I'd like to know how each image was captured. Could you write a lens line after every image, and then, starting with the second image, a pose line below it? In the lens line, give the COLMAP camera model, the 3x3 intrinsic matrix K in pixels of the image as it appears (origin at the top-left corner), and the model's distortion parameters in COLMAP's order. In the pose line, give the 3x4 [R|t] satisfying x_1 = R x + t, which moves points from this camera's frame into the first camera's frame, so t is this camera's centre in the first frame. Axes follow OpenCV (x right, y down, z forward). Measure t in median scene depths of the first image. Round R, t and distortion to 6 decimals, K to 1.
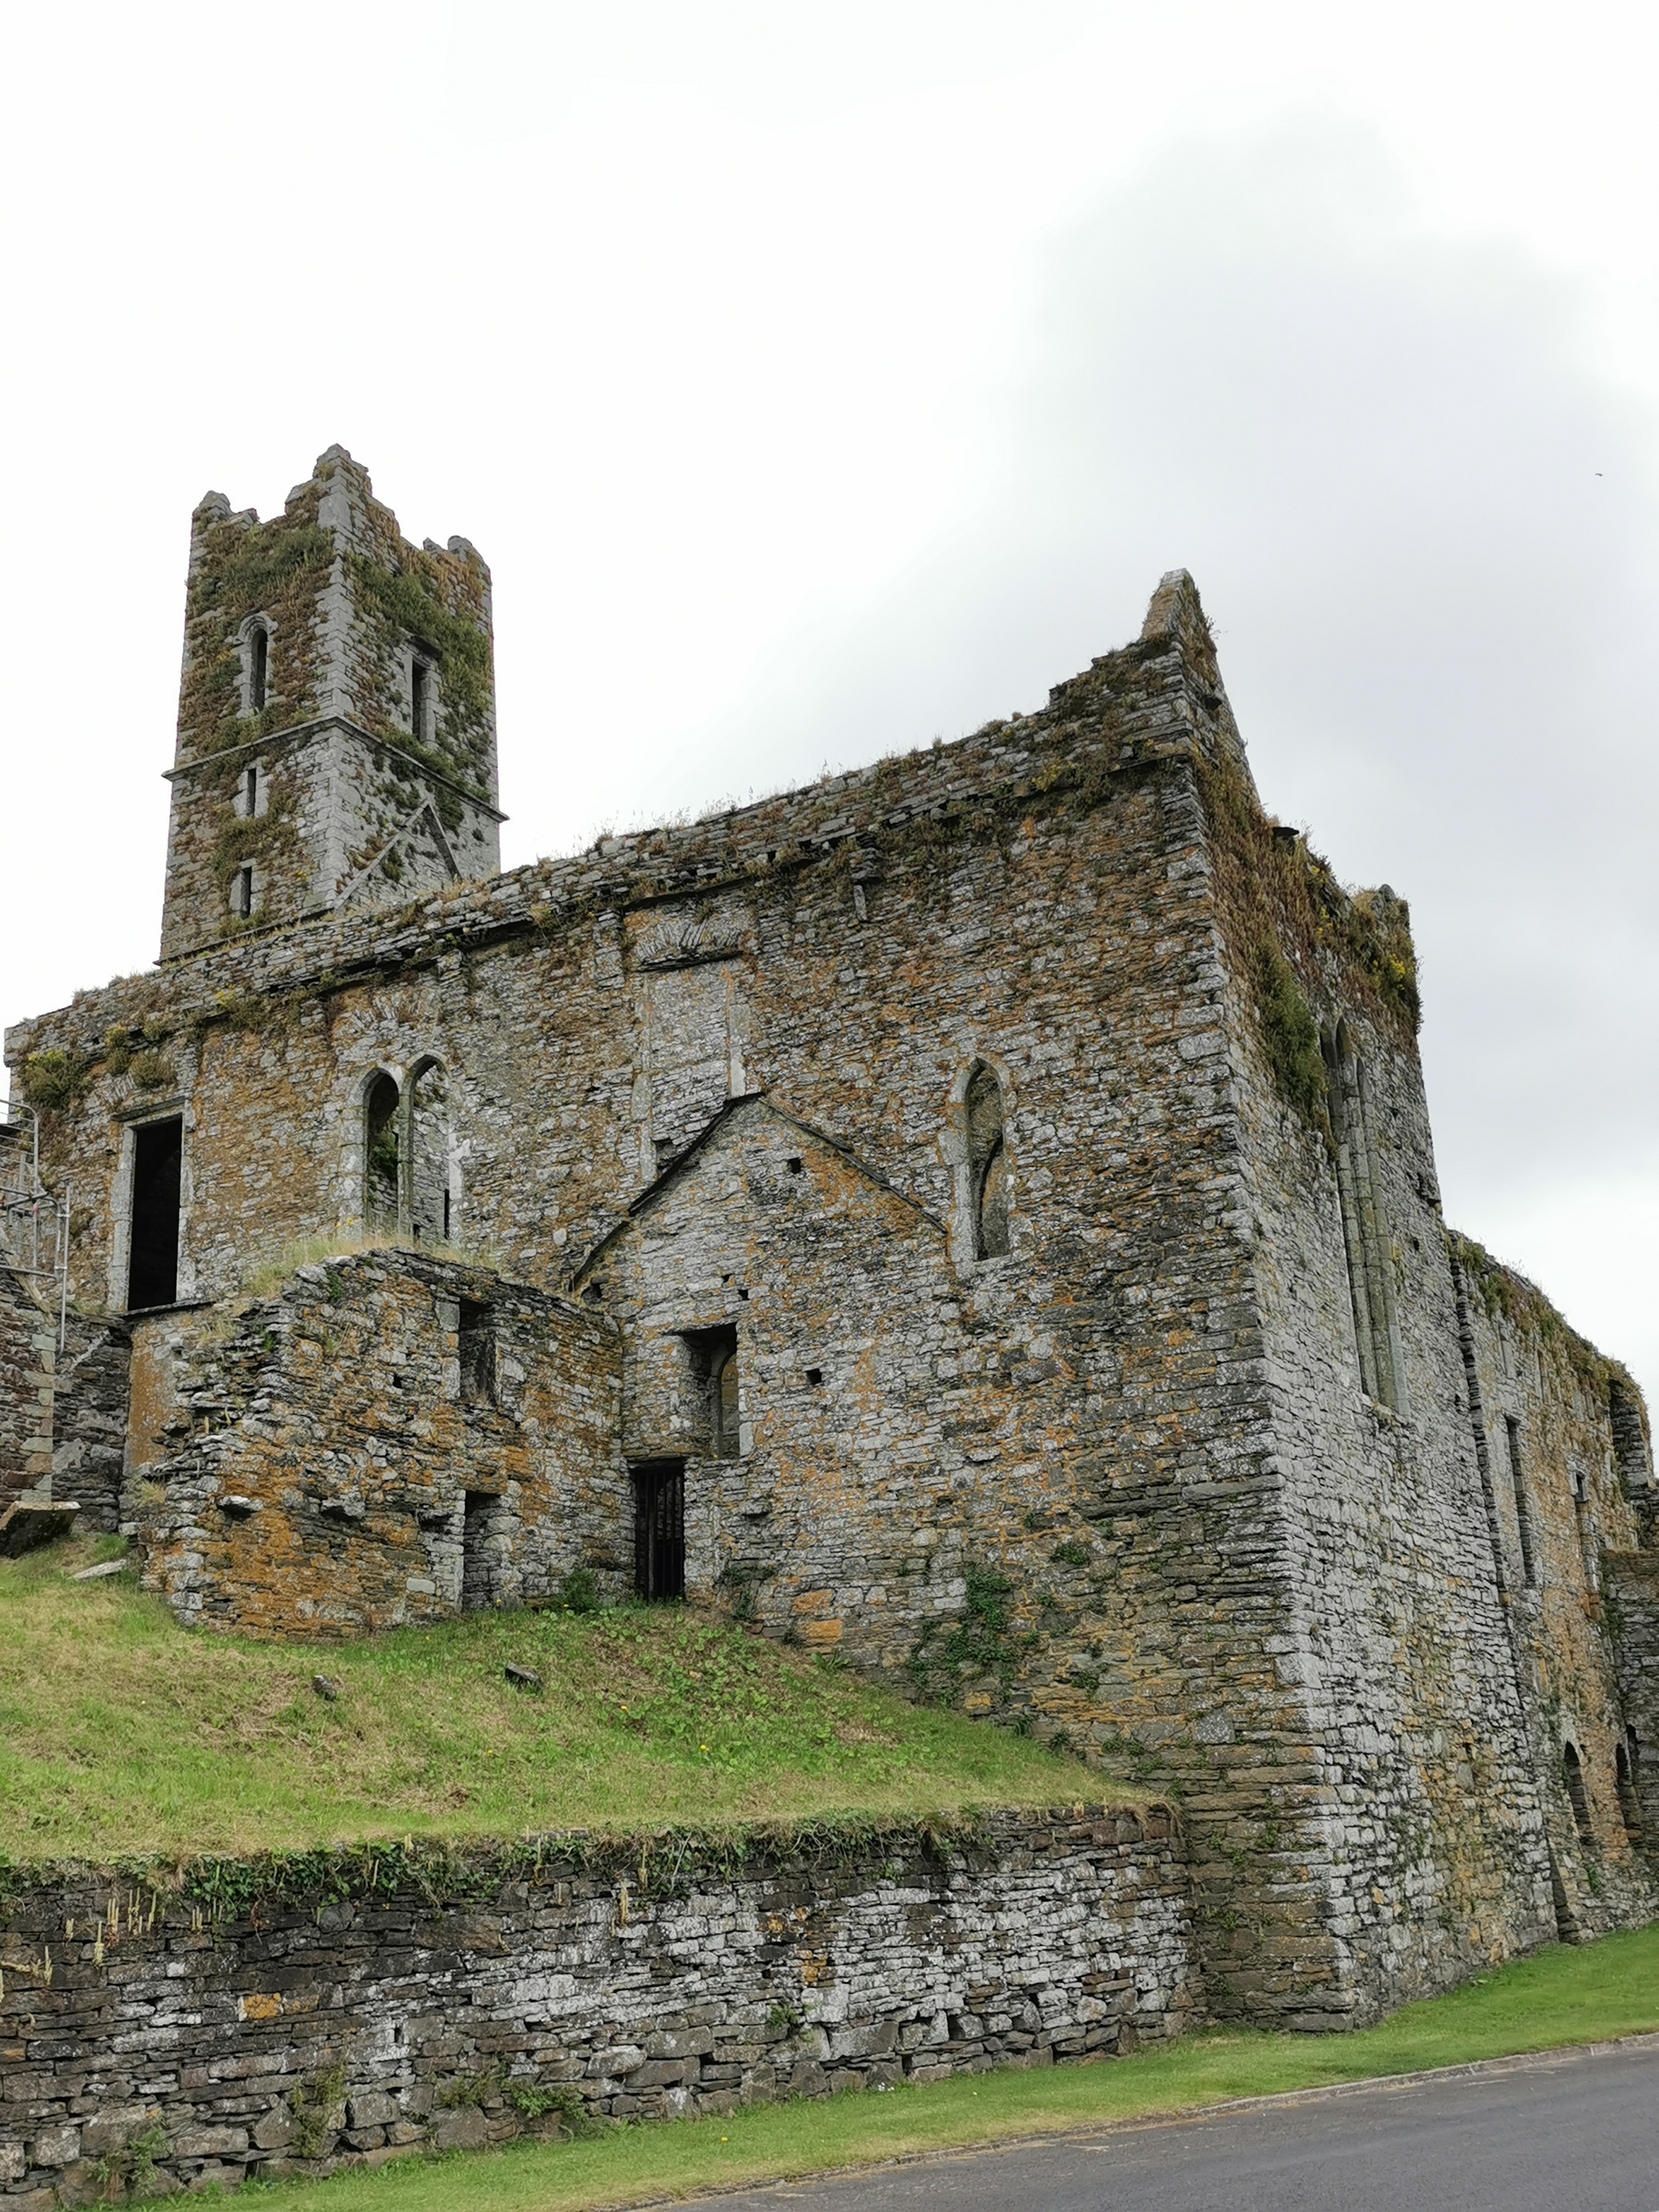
lens RADIAL K [[2288.5, 0, 829.5], [0, 2288.5, 1106.0], [0, 0, 1]] dist [0.023824, 0.131034]
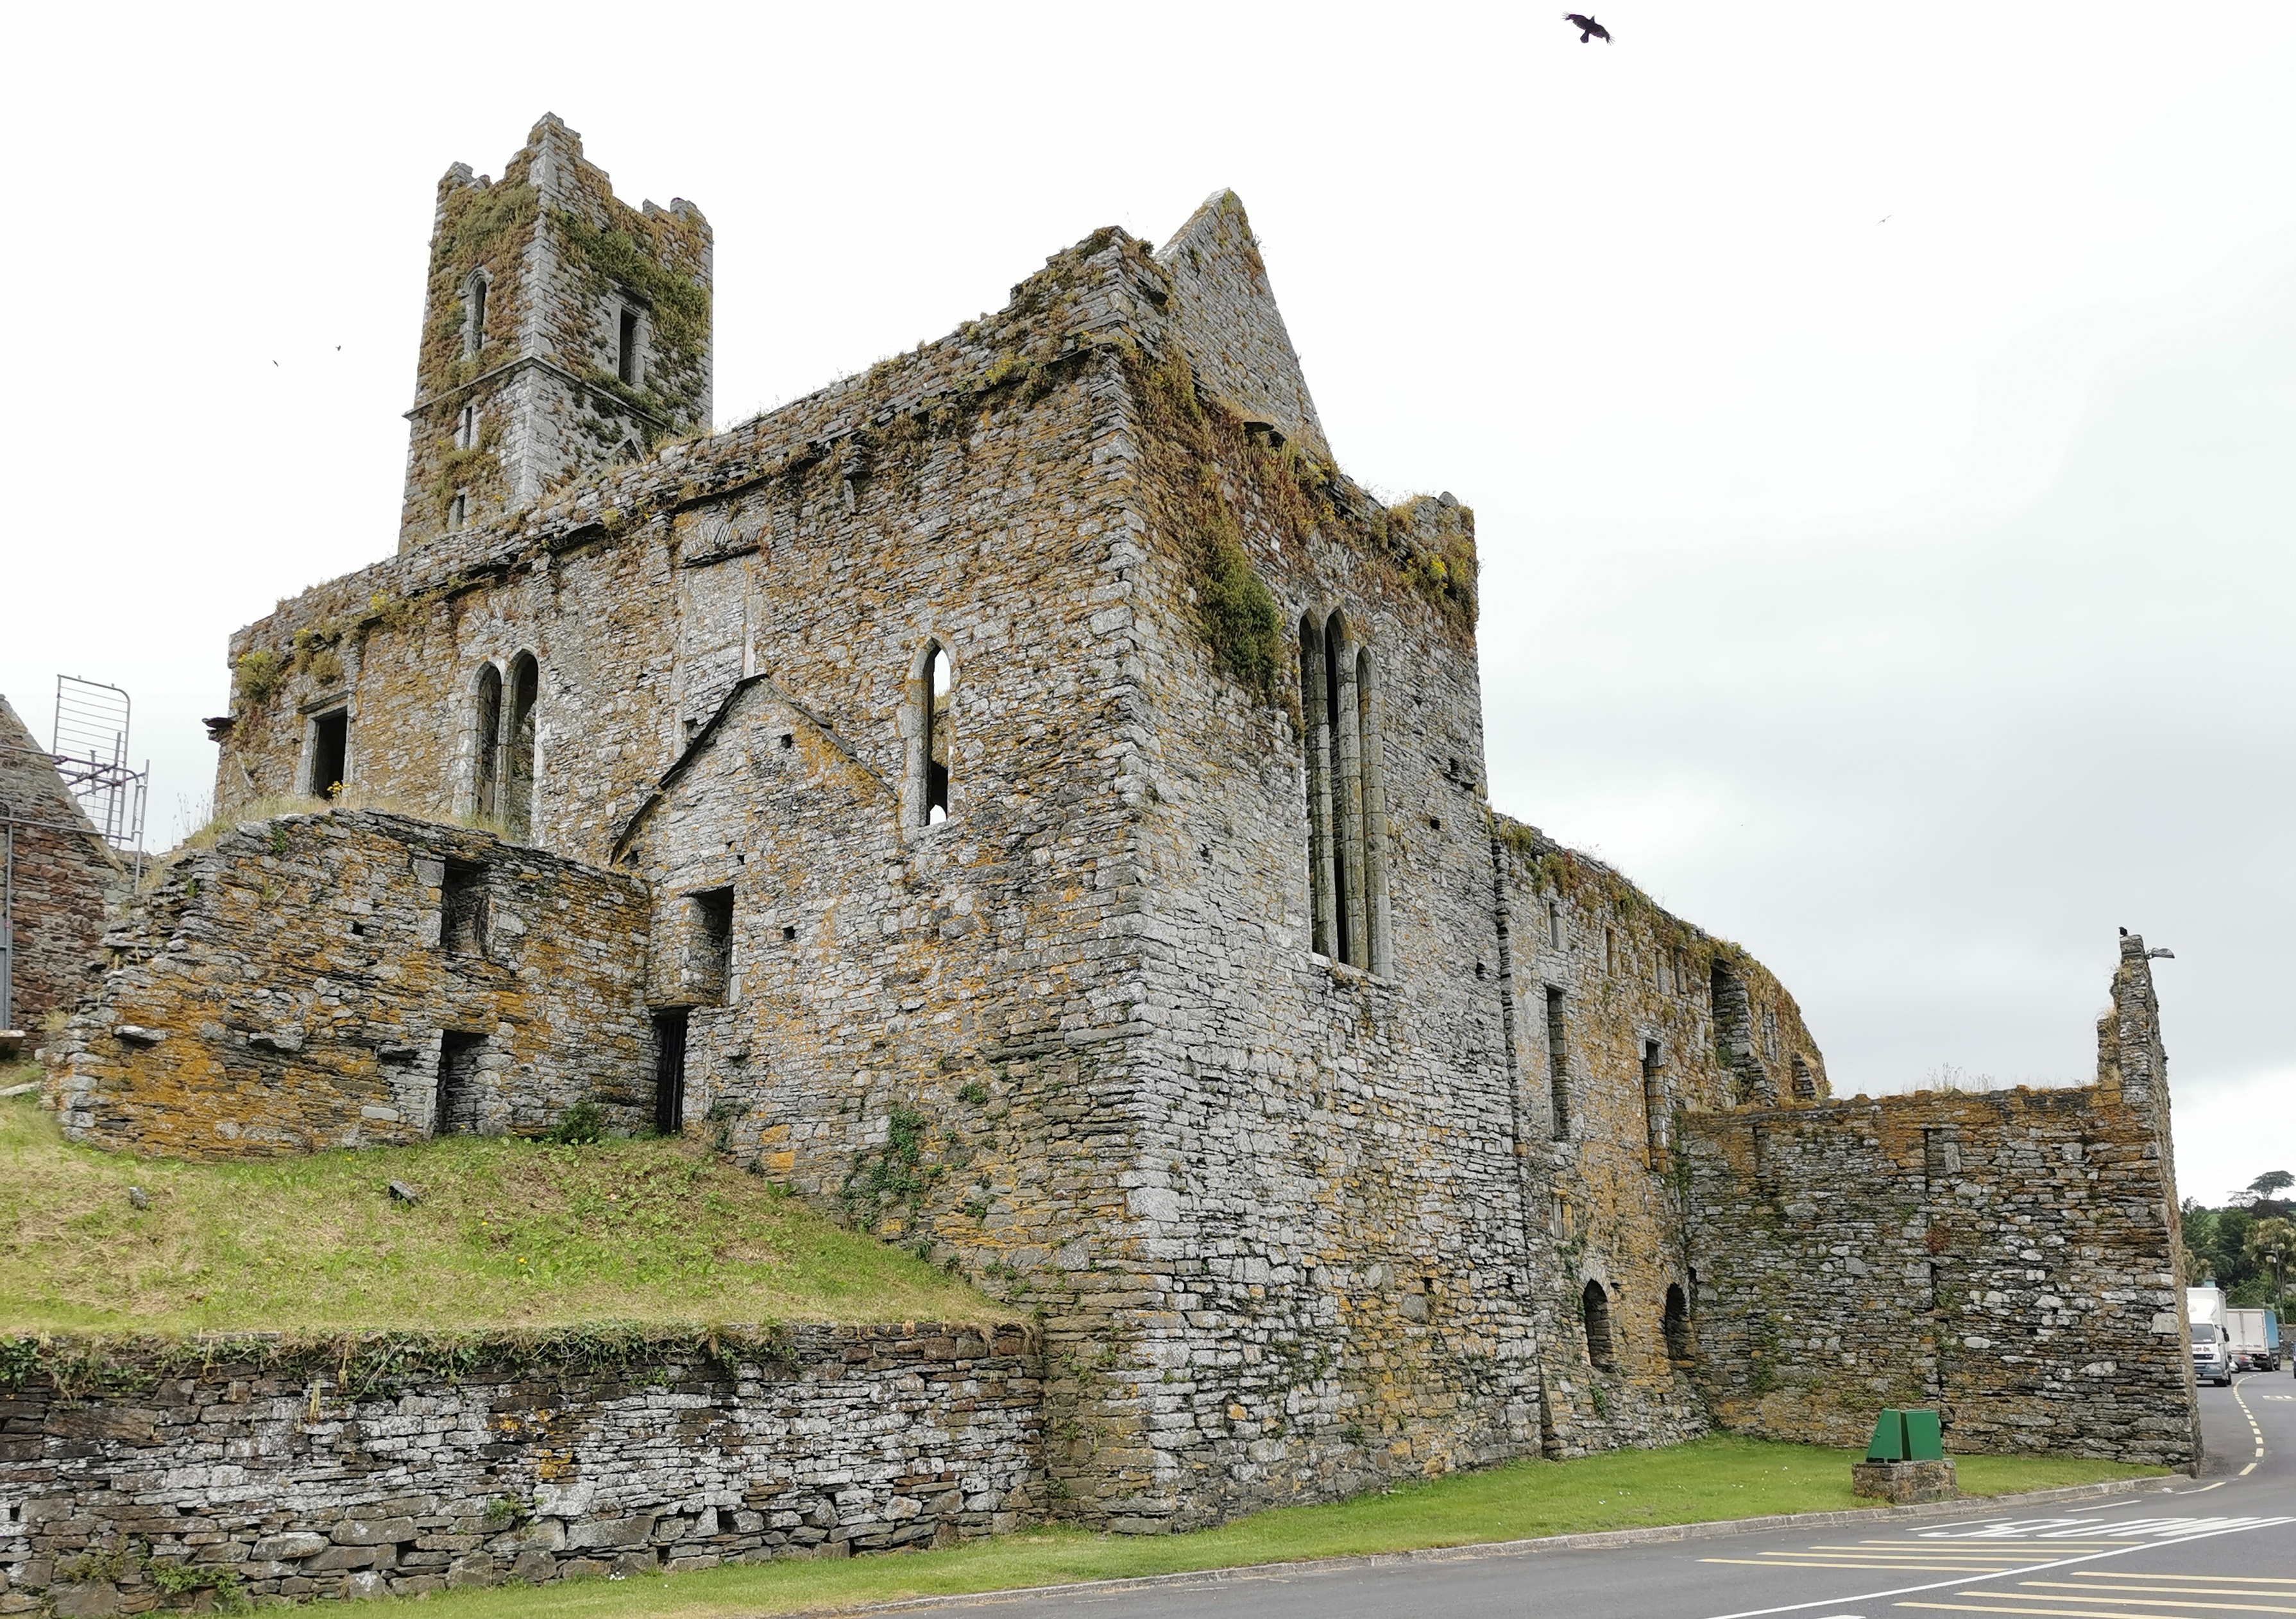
lens RADIAL K [[1897.7, 0, 1146.6], [0, 1897.7, 873.2], [0, 0, 1]] dist [0.074187, -0.088427]
pose [[0.995023, 0.005650, -0.099482, 0.260746], [0.000722, 0.997956, 0.063895, 0.032785], [0.099639, -0.063649, 0.992986, 0.120656]]
